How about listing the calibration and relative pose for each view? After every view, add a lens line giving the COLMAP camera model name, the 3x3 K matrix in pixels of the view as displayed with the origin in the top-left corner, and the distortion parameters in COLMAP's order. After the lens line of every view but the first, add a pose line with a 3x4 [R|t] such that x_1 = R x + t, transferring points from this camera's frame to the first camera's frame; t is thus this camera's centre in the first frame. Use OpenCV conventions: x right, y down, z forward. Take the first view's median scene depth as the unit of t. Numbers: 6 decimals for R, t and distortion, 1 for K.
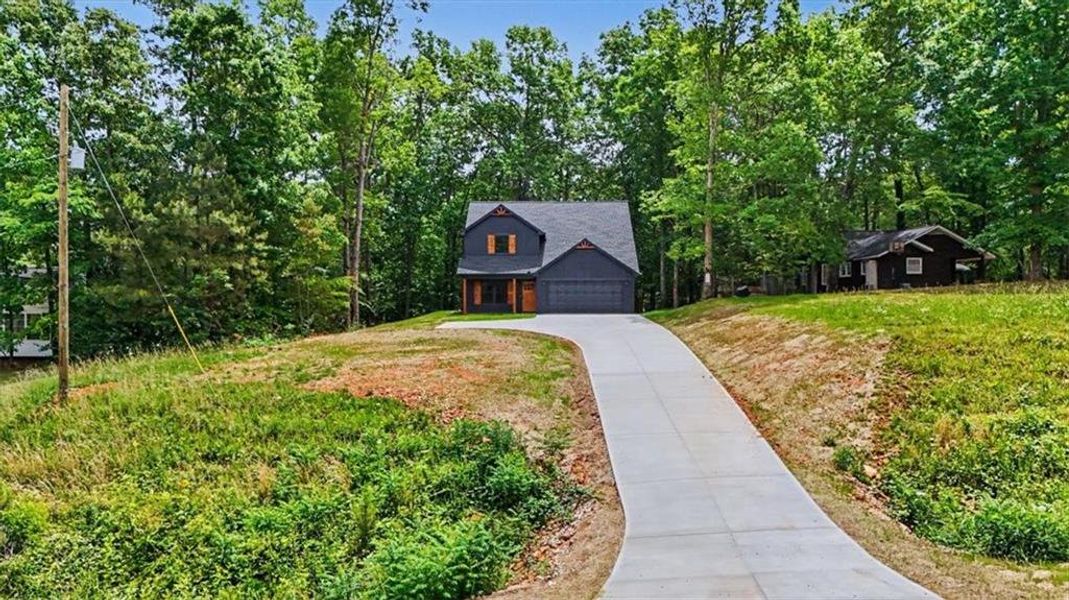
lens RADIAL K [[799.2, 0, 537.5], [0, 799.2, 303.1], [0, 0, 1]] dist [0.012907, -0.002852]
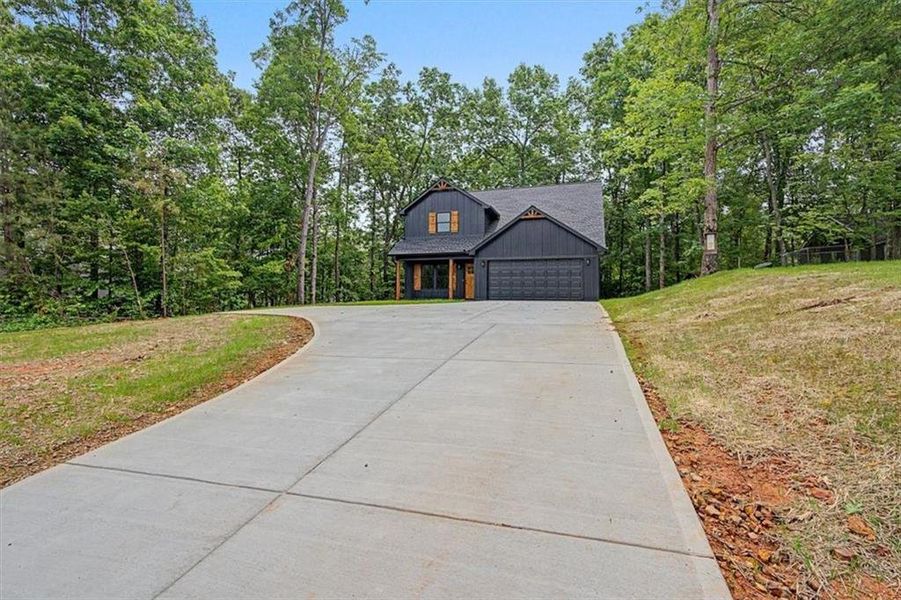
lens RADIAL K [[412.7, 0, 458.2], [0, 412.7, 293.2], [0, 0, 1]] dist [-0.011651, 0.001650]
pose [[0.958790, 0.002672, -0.284102, 0.133791], [-0.003889, 0.999986, -0.003719, 0.009892], [0.284088, 0.004671, 0.958787, 0.733704]]
